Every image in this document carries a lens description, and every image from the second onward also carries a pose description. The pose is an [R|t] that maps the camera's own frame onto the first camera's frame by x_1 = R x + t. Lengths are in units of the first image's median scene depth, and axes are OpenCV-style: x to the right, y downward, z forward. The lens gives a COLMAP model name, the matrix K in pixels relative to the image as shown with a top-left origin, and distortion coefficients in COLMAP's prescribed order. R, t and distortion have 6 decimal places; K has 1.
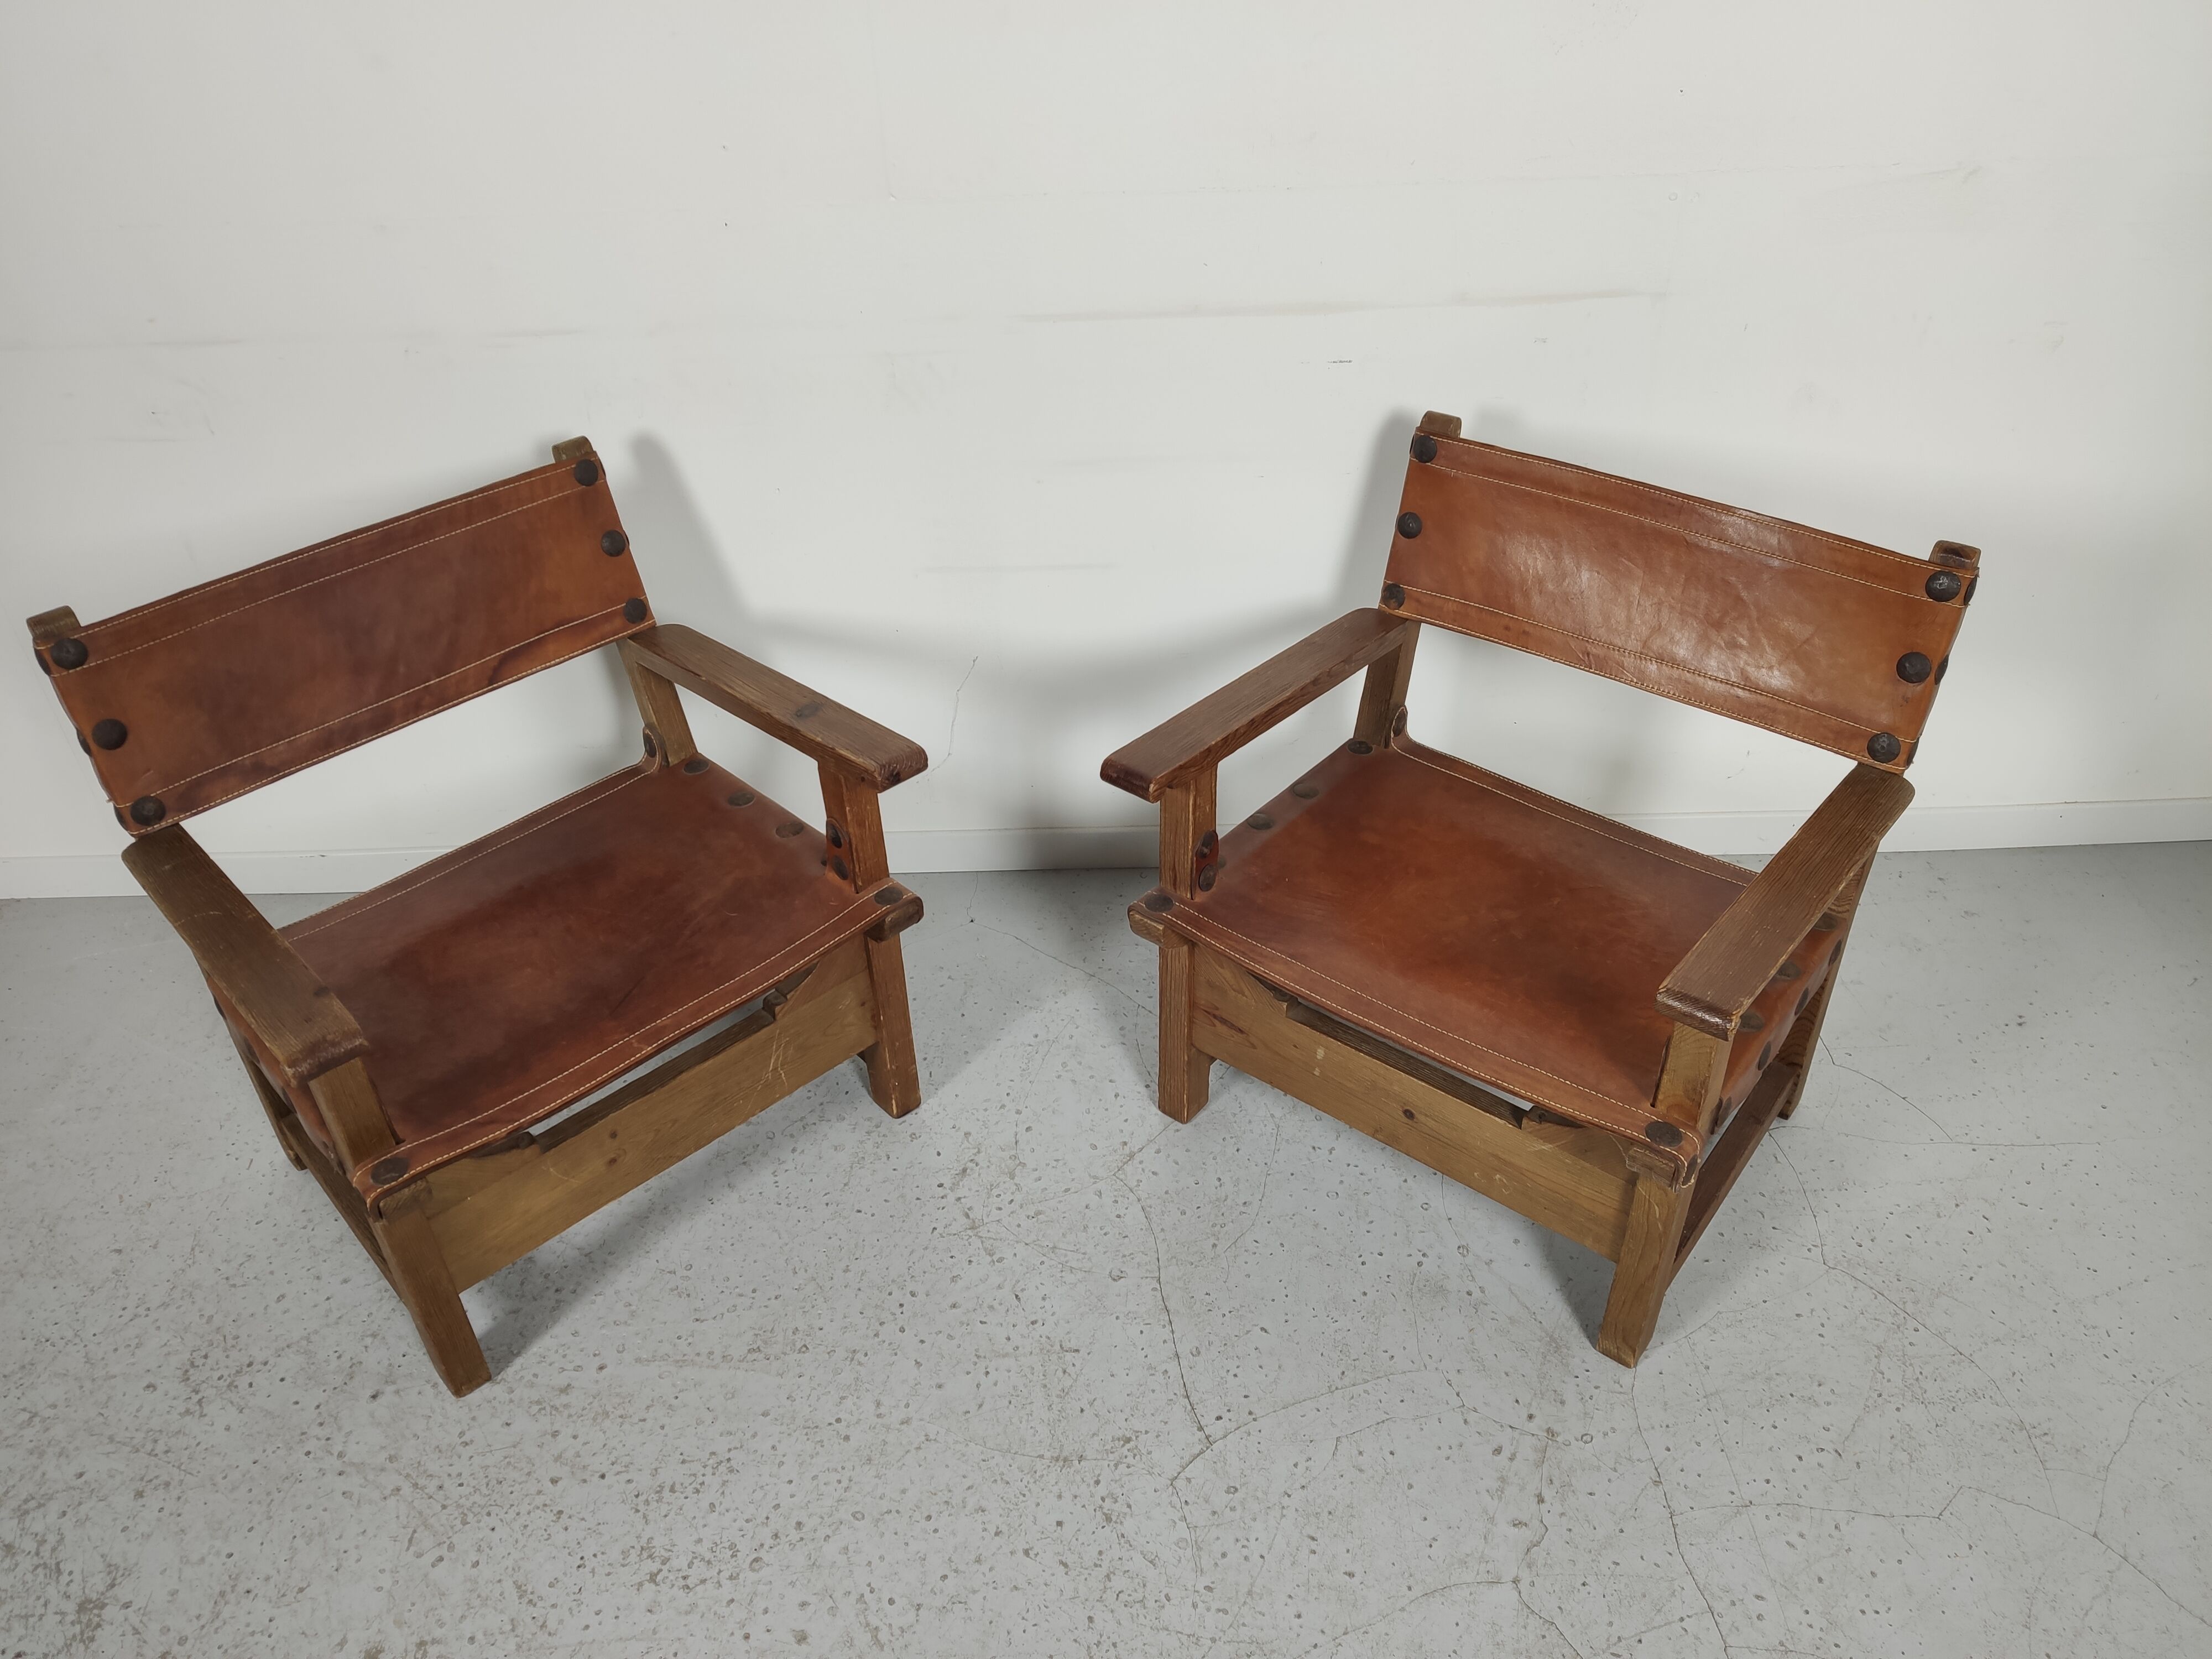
lens RADIAL K [[1661.1, 0, 1106.4], [0, 1661.1, 833.7], [0, 0, 1]] dist [0.006326, -0.002435]
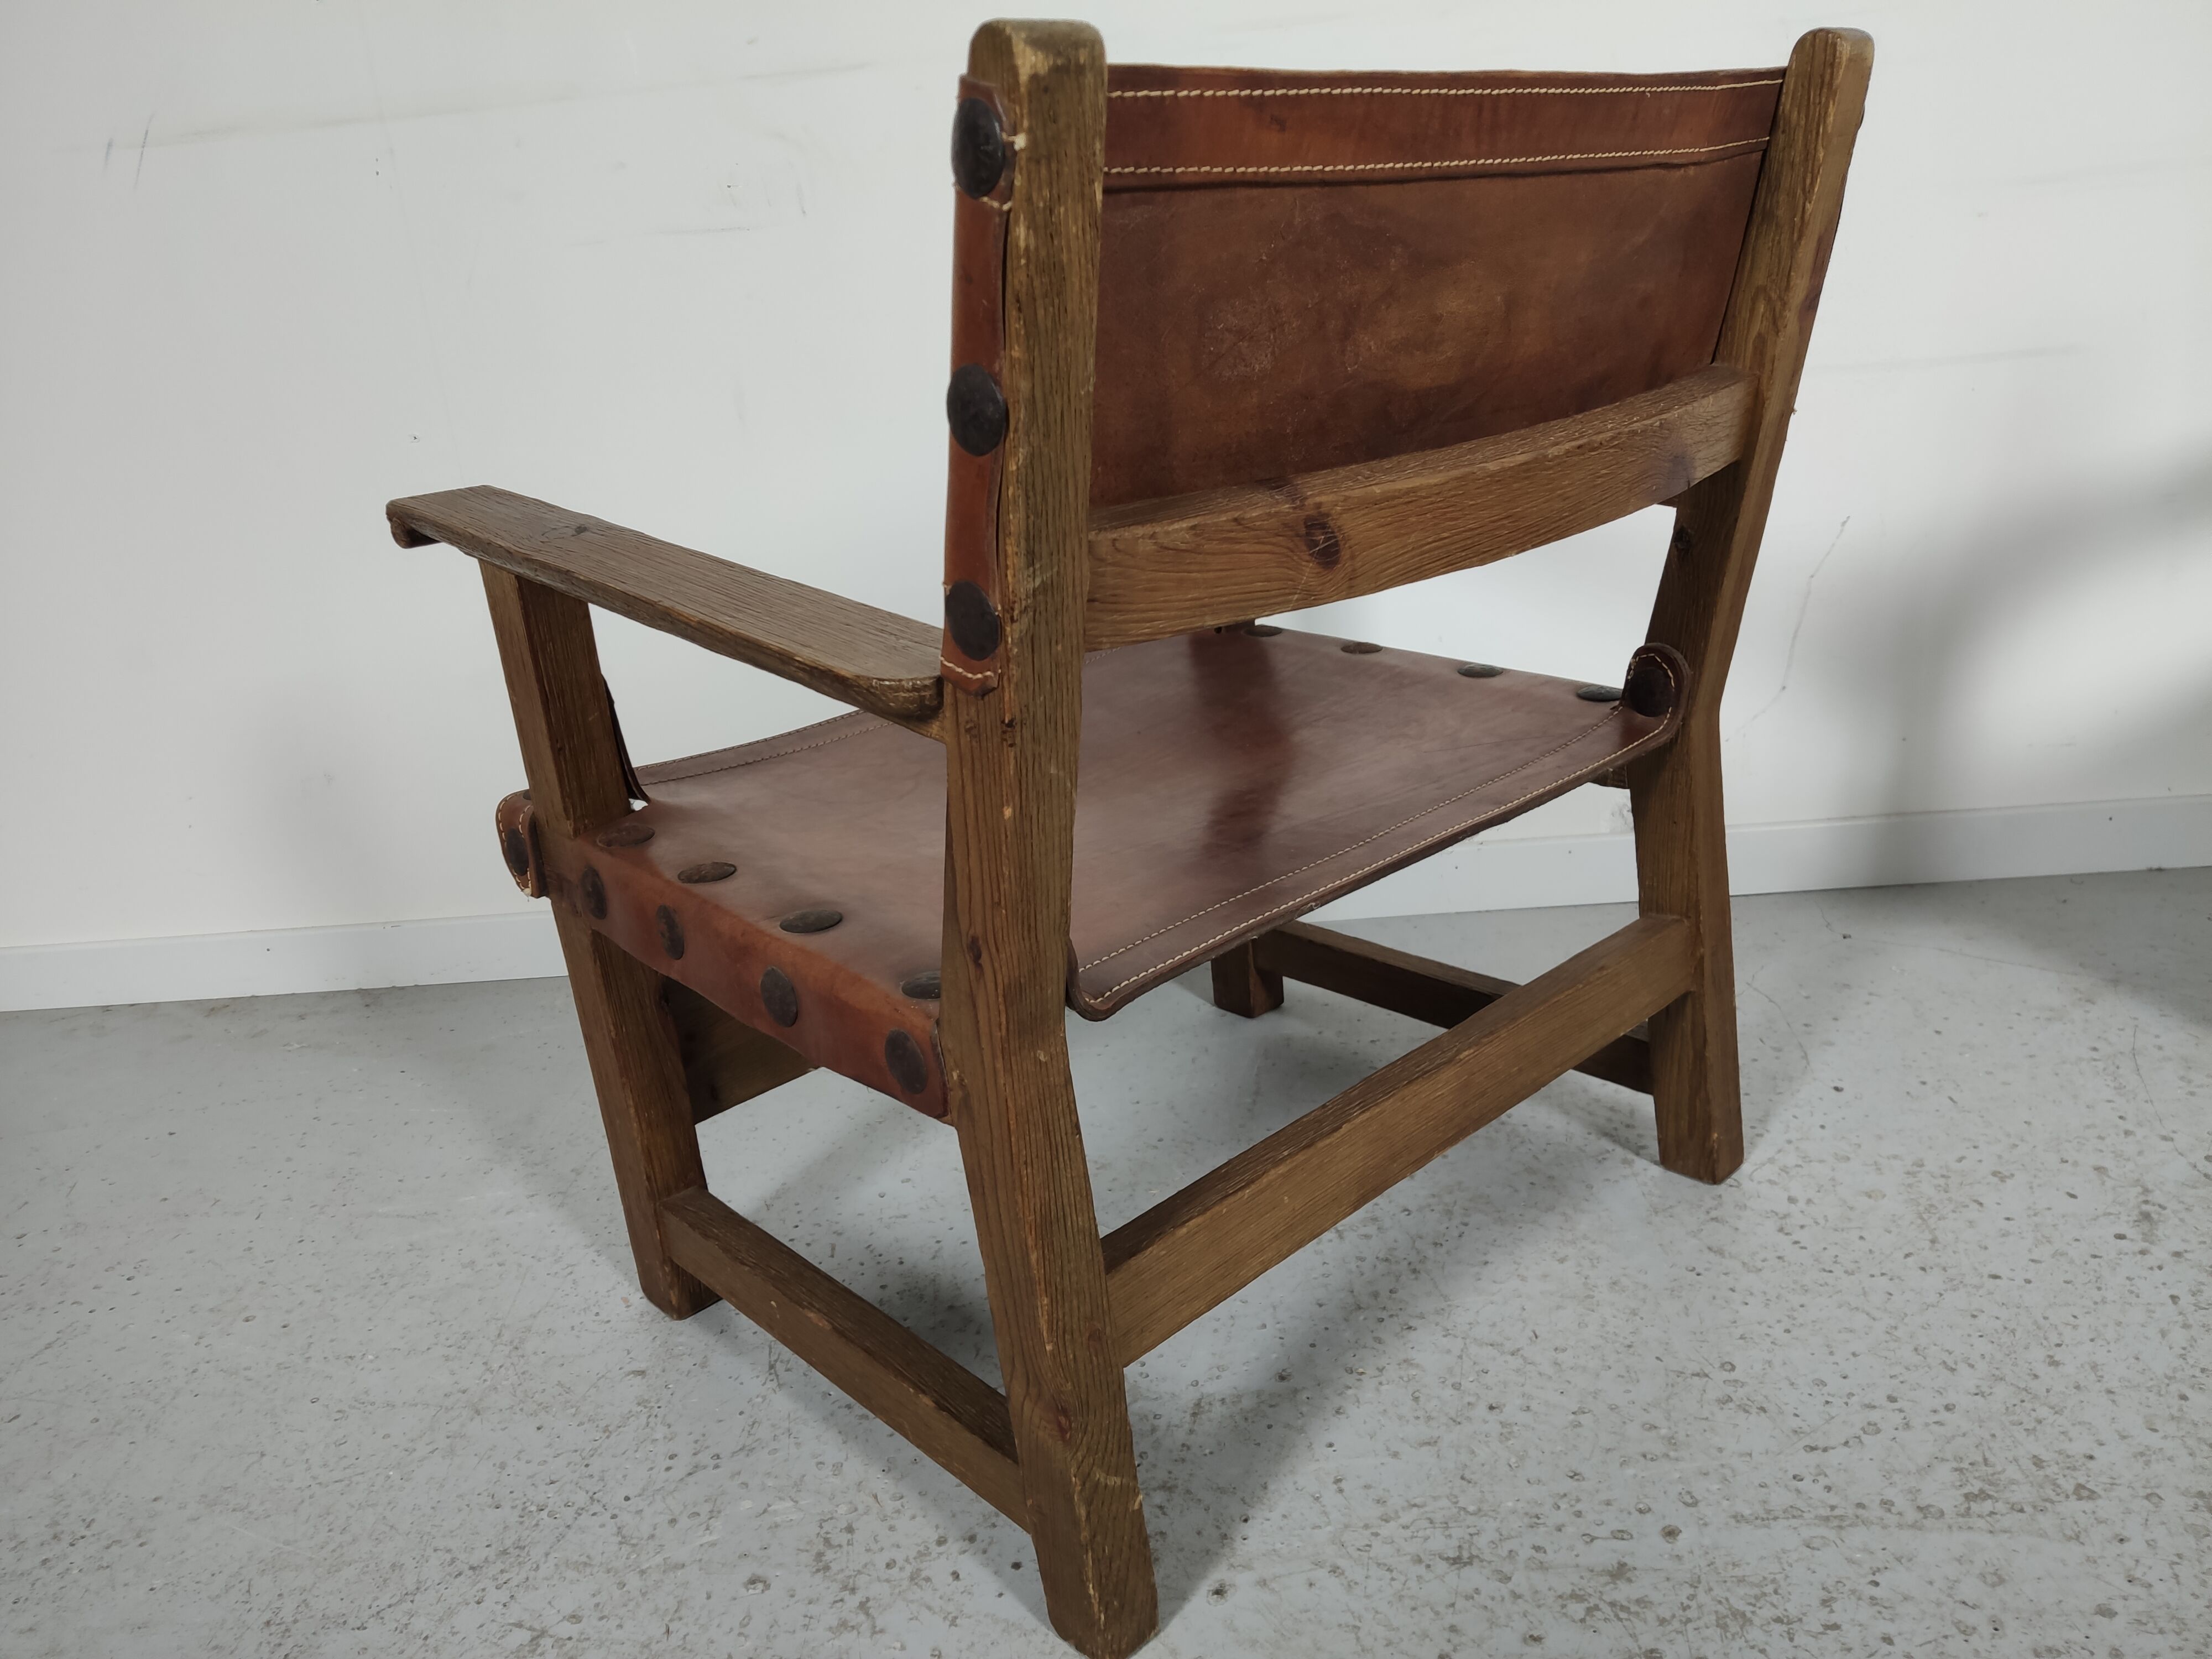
lens RADIAL K [[1674.4, 0, 1098.2], [0, 1674.4, 828.8], [0, 0, 1]] dist [-0.005207, 0.010502]
pose [[0.996590, -0.039875, -0.072237, -0.436523], [0.016416, 0.953792, -0.300020, 0.275238], [0.080862, 0.297811, 0.951194, 0.471763]]
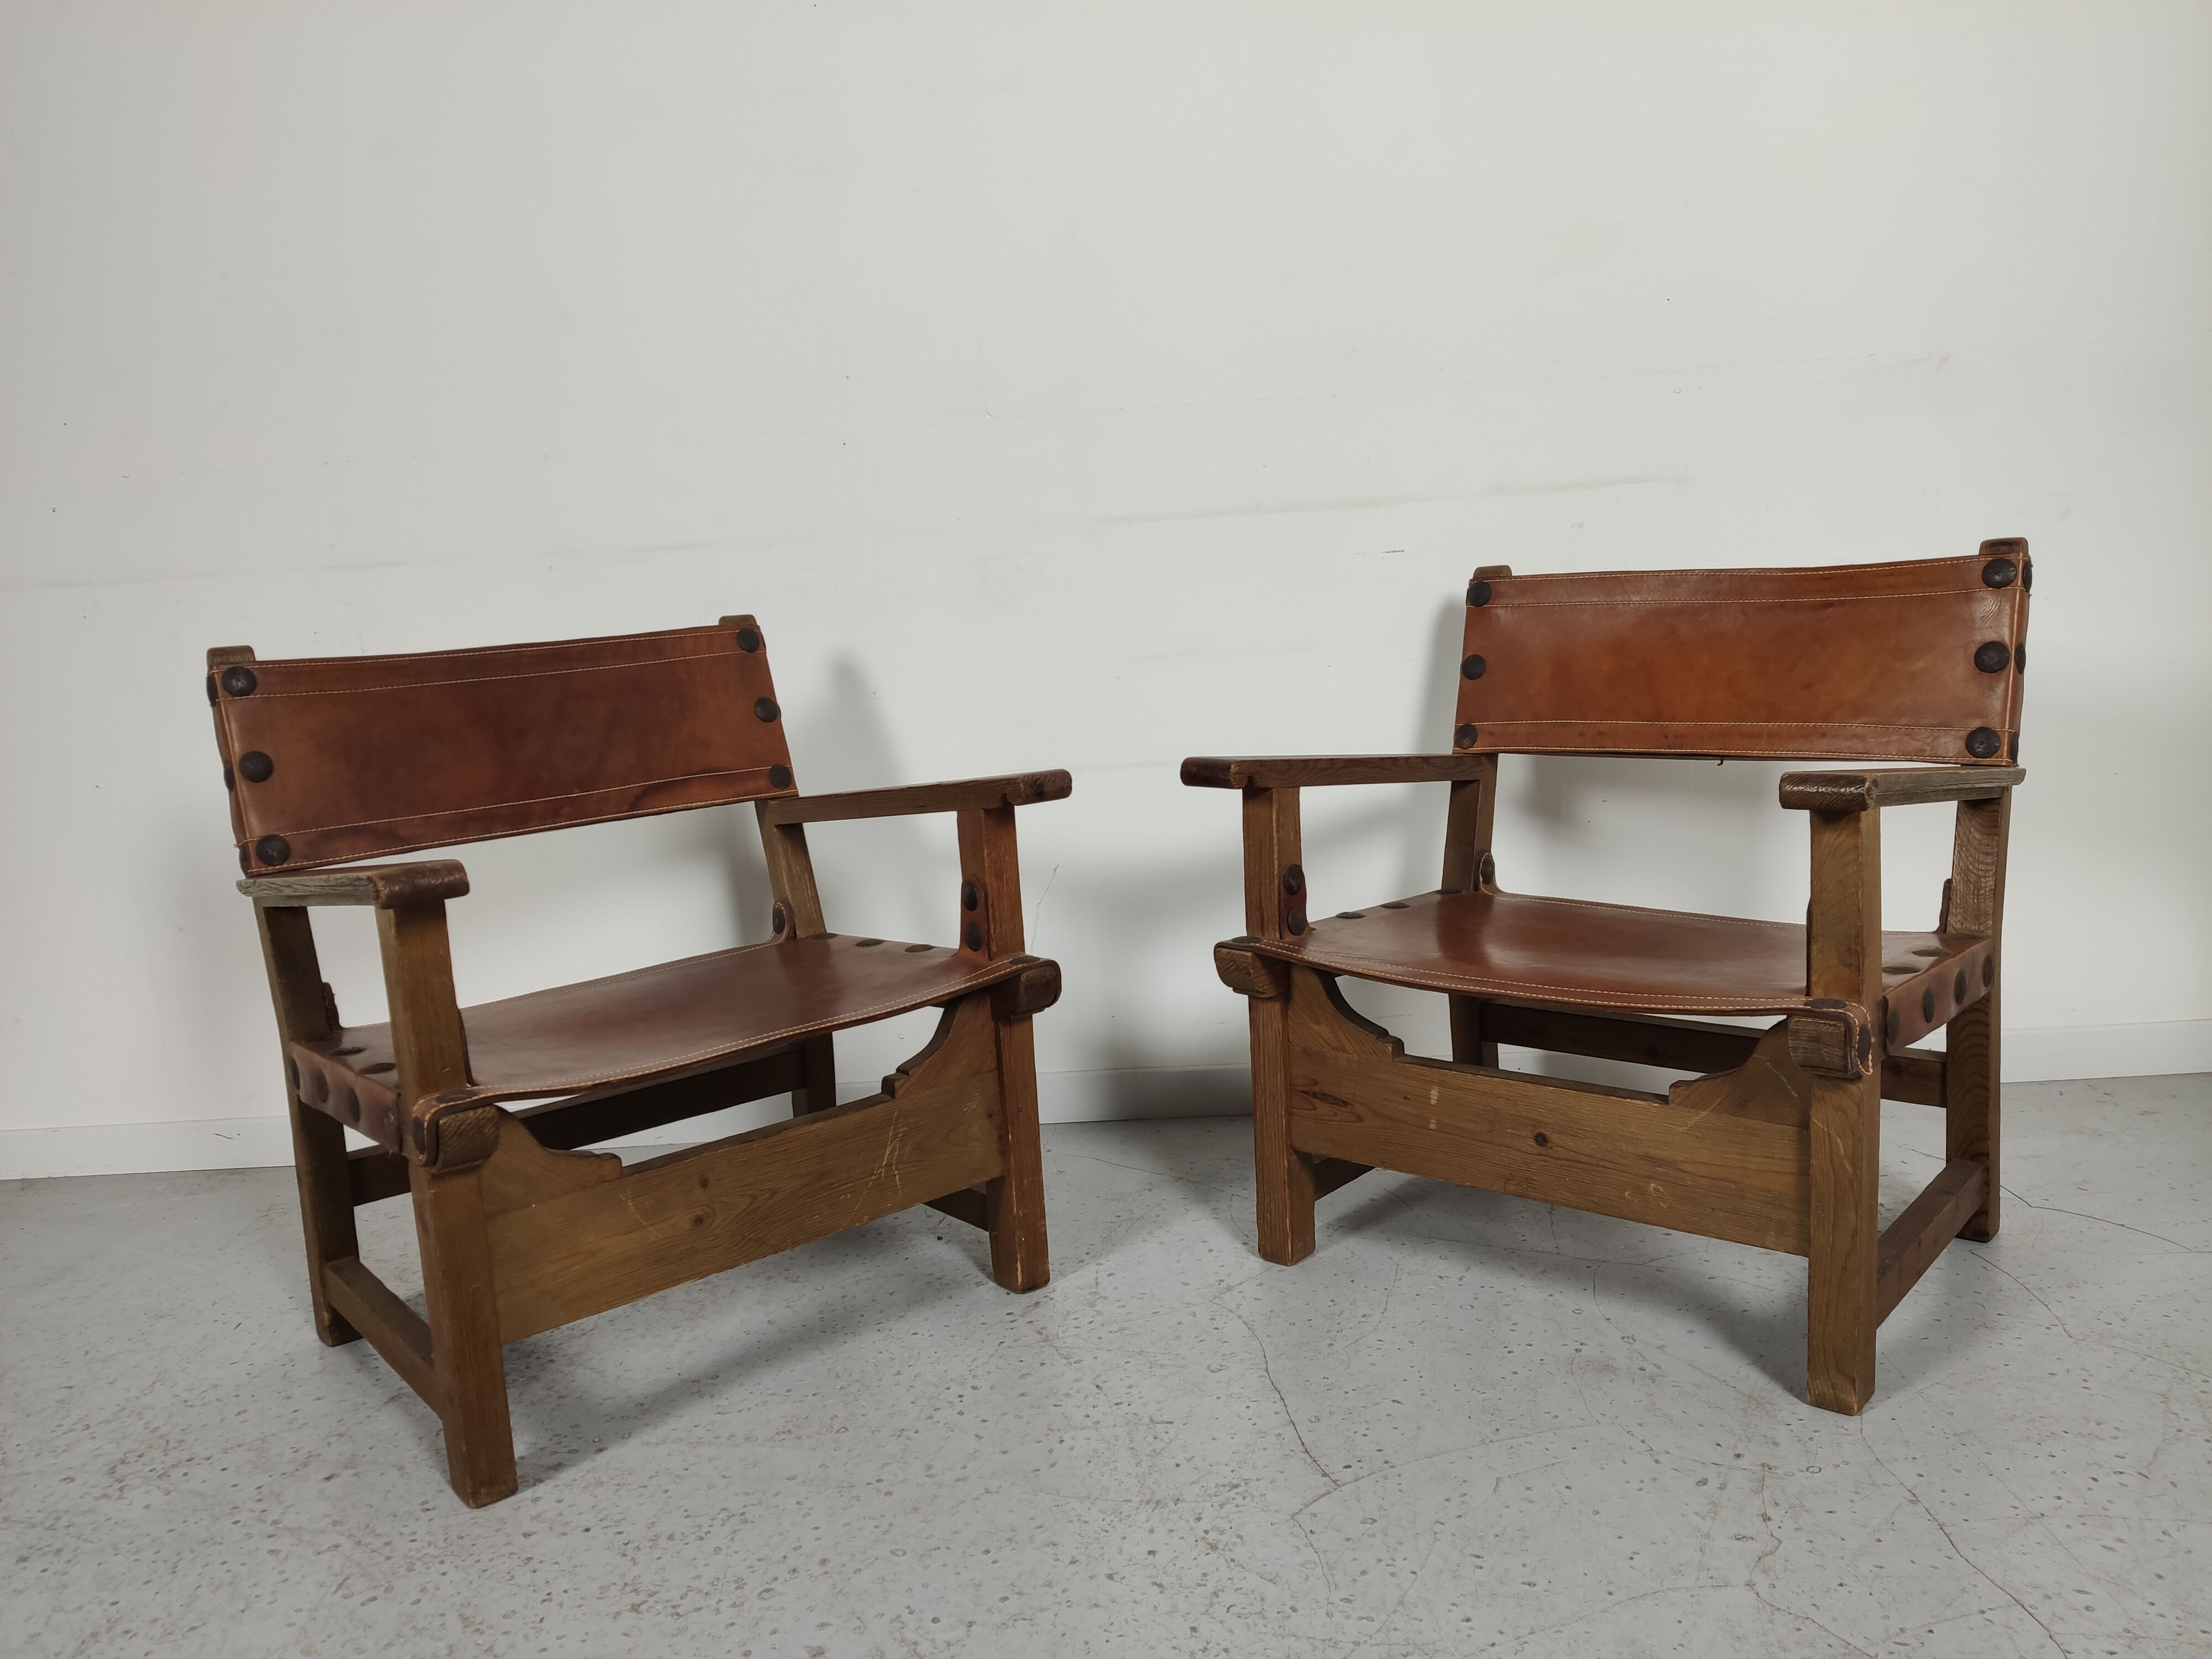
lens RADIAL K [[1665.1, 0, 1104.8], [0, 1665.1, 835.3], [0, 0, 1]] dist [0.000117, 0.009385]
pose [[0.998796, -0.023202, -0.043228, -0.007796], [0.000090, 0.881969, -0.471308, 0.453665], [0.049061, 0.470736, 0.880909, 0.133542]]
